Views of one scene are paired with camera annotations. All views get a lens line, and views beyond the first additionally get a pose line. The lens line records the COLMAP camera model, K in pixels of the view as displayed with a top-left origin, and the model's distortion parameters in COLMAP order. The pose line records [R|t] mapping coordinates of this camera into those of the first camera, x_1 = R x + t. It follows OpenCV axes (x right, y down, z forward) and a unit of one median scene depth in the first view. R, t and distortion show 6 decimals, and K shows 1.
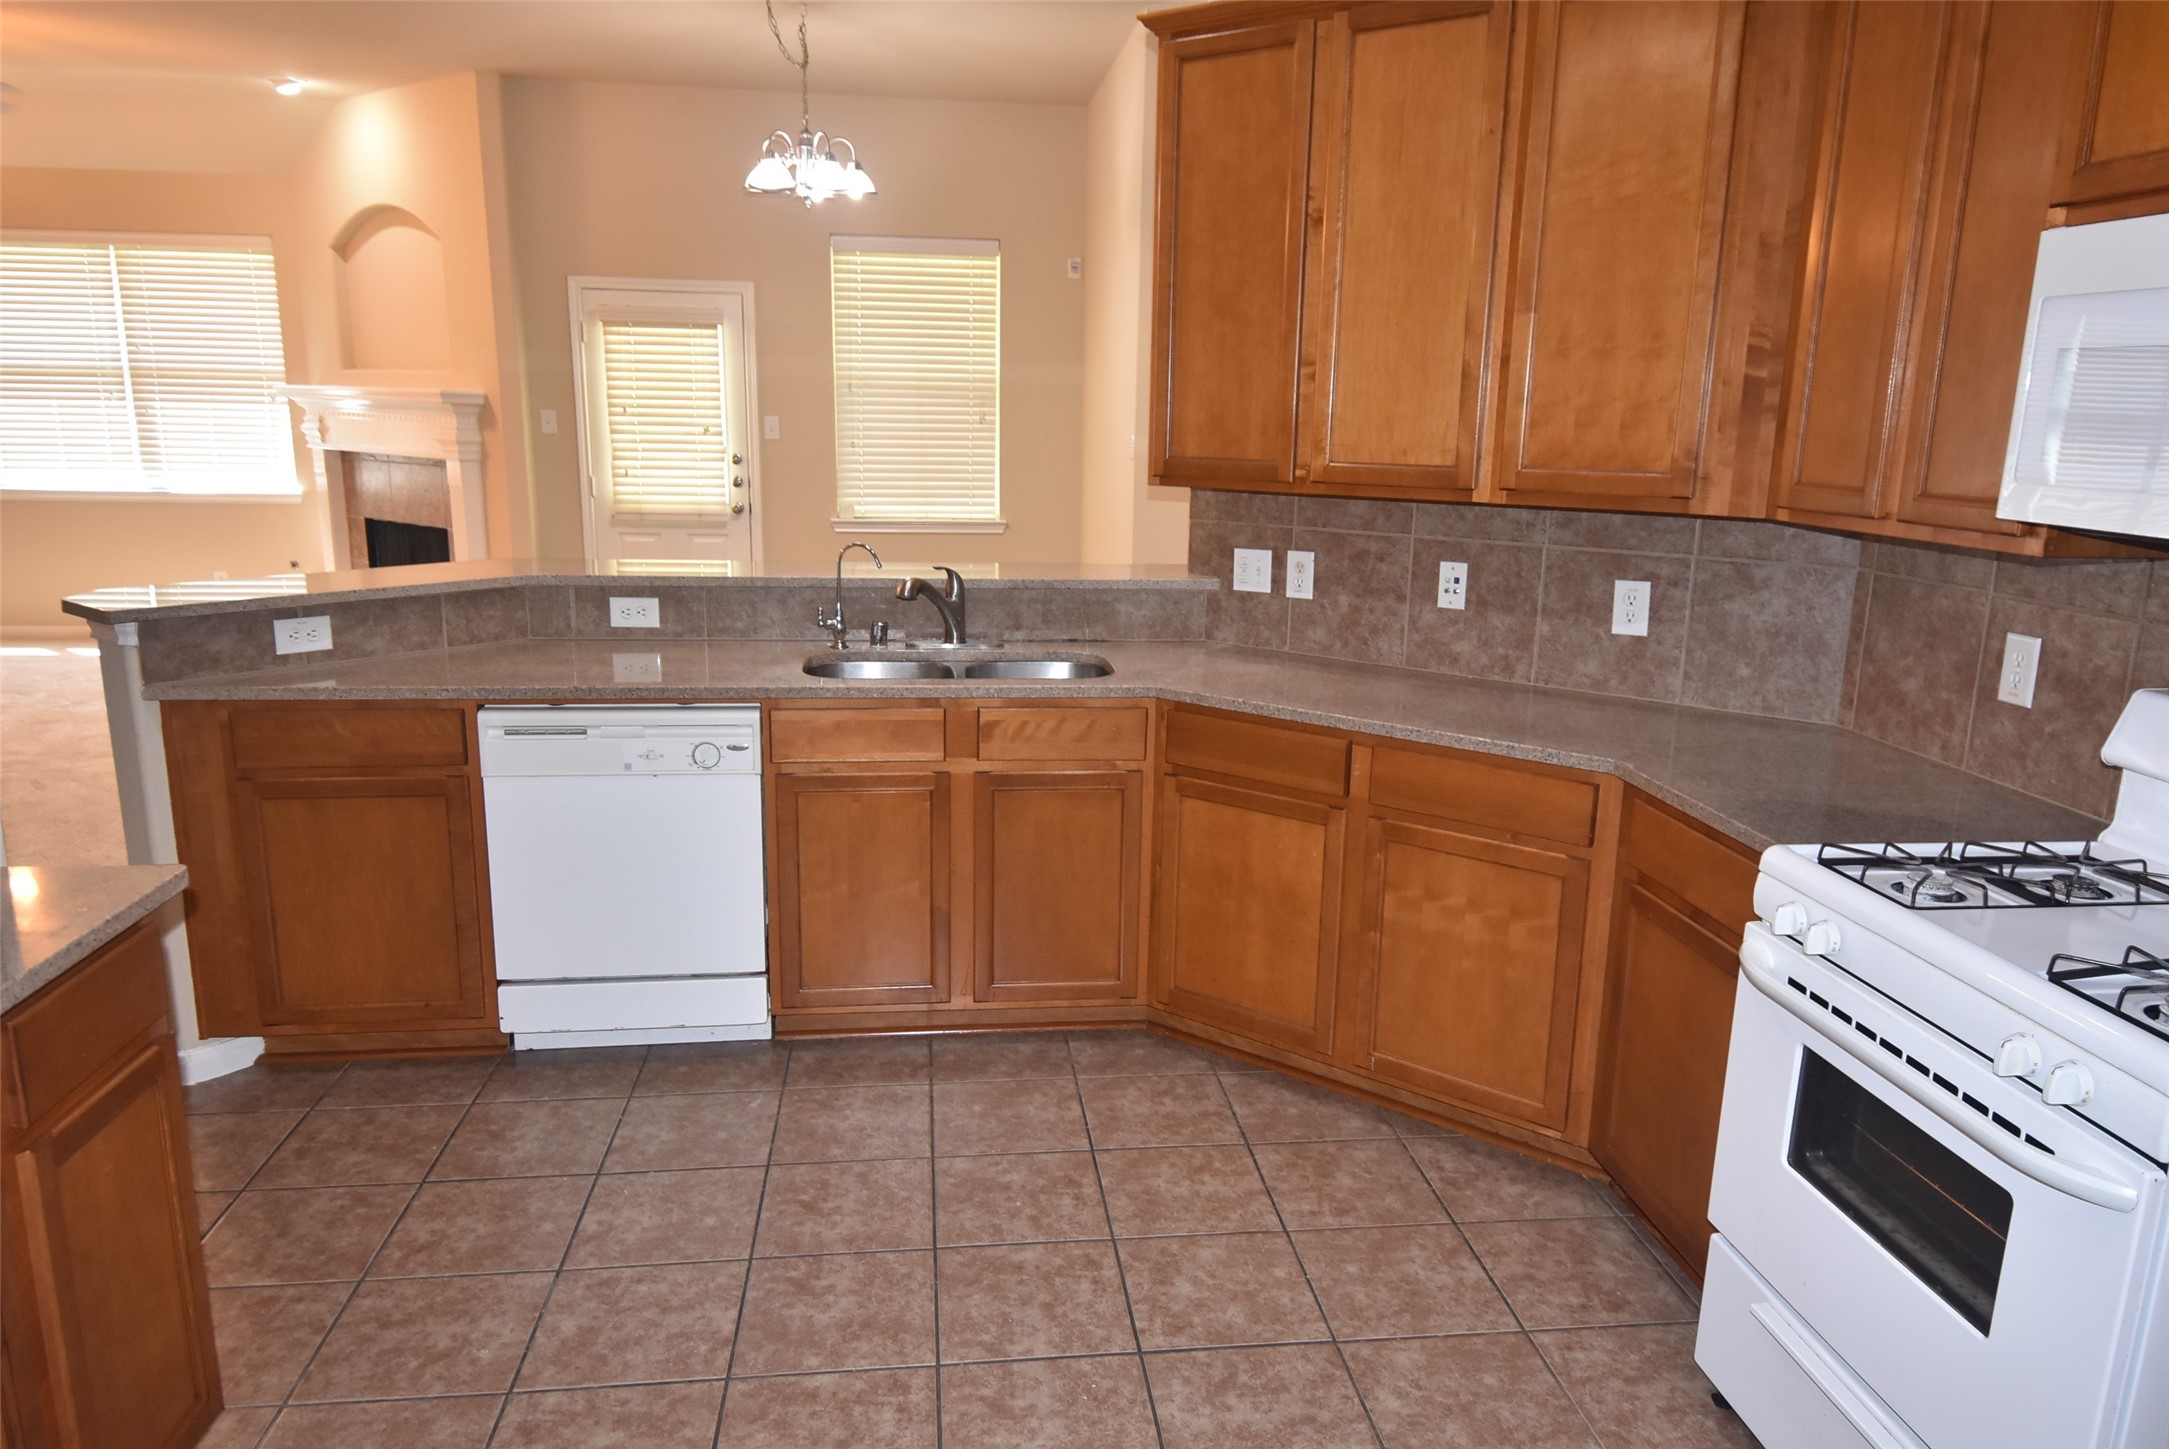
lens RADIAL K [[1456.0, 0, 1092.3], [0, 1456.0, 734.3], [0, 0, 1]] dist [0.037750, -0.041176]
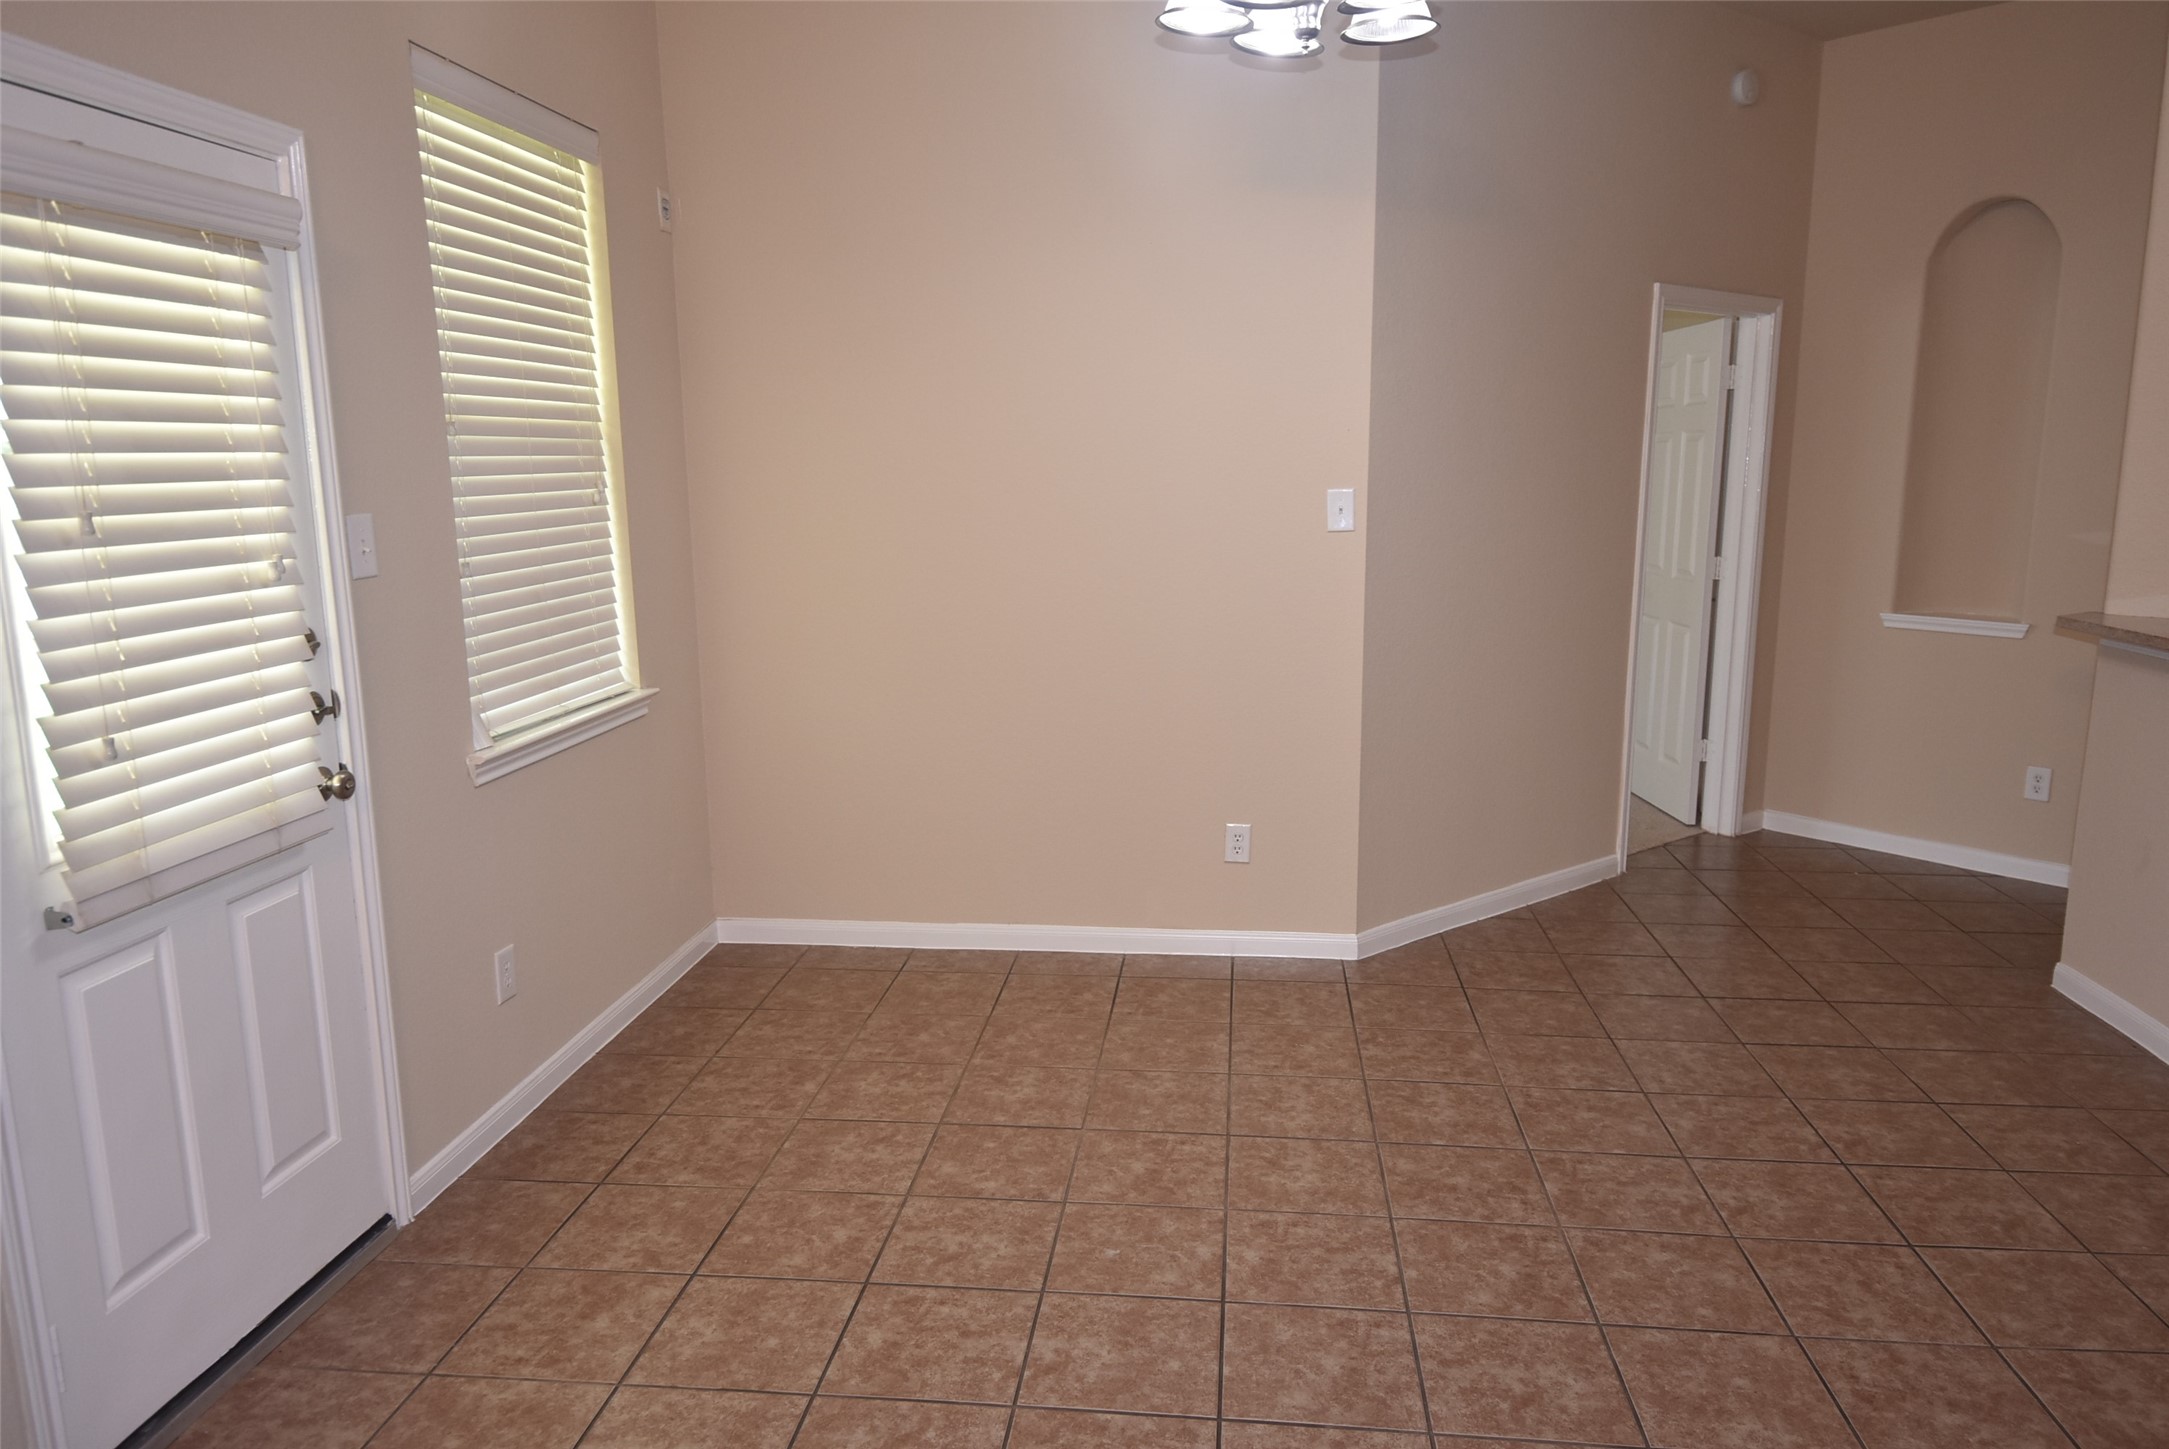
lens RADIAL K [[1456.0, 0, 1096.8], [0, 1456.0, 732.5], [0, 0, 1]] dist [0.037750, -0.041176]
pose [[0.222255, -0.203326, 0.953552, -1.210042], [0.228235, 0.961689, 0.151864, -0.405960], [-0.947898, 0.183881, 0.260146, 1.683267]]
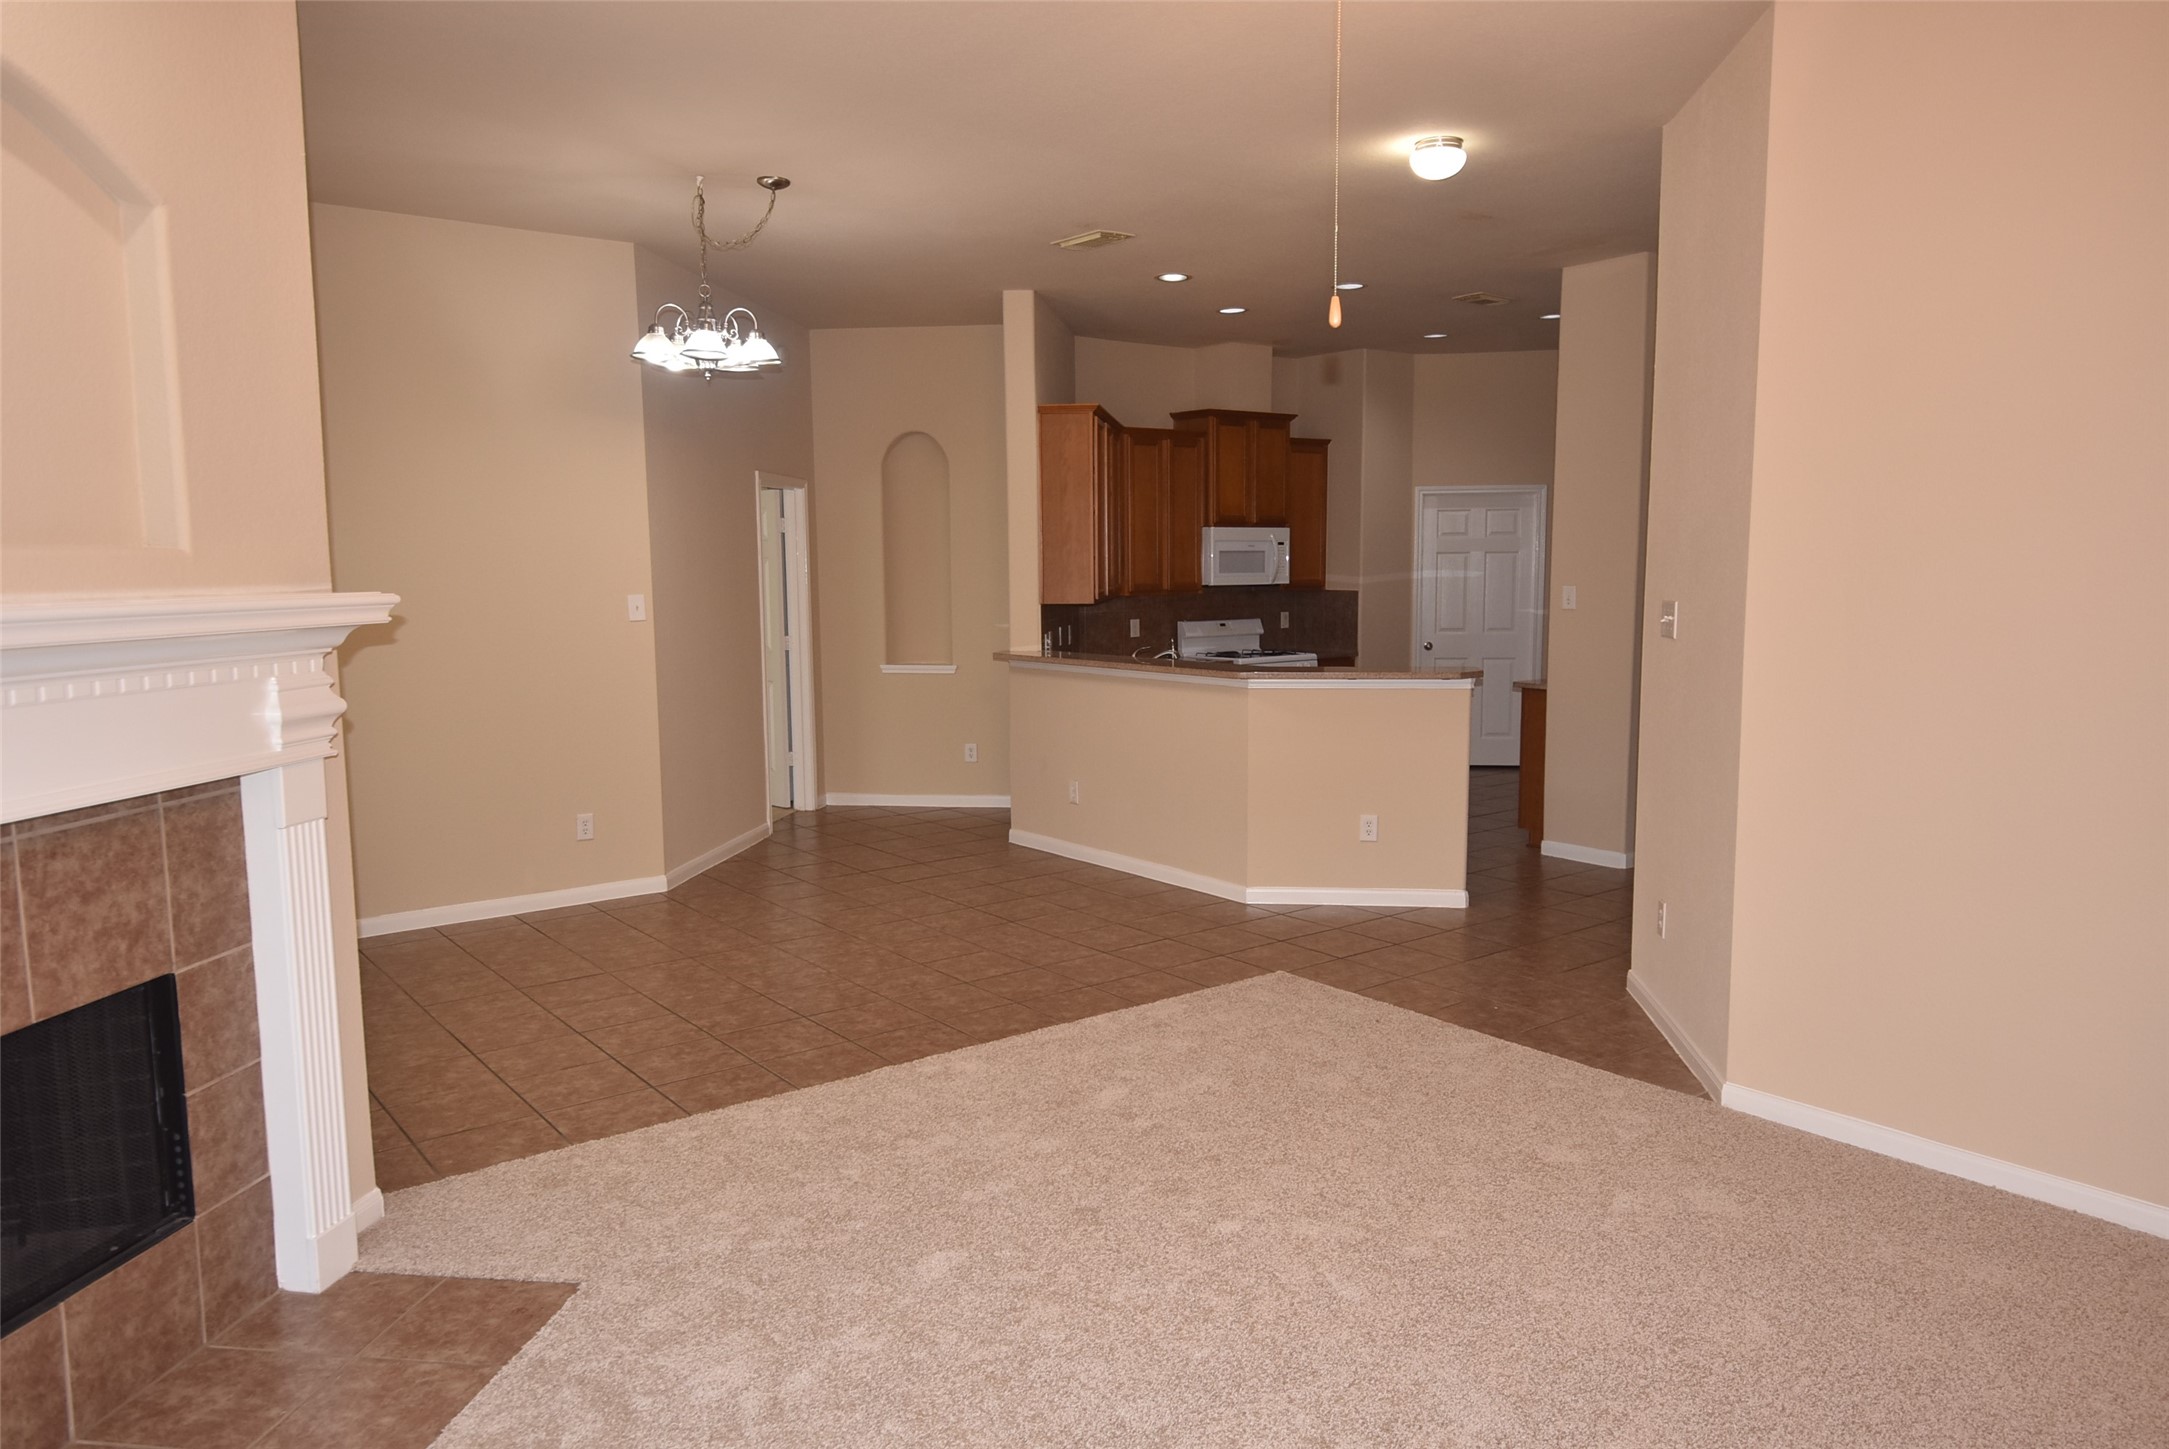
lens RADIAL K [[1456.0, 0, 1099.7], [0, 1456.0, 730.7], [0, 0, 1]] dist [0.037750, -0.041176]
pose [[-0.514151, -0.116810, 0.849708, -1.992586], [0.187910, 0.951274, 0.244475, -0.562948], [-0.836862, 0.285366, -0.467149, 2.226922]]
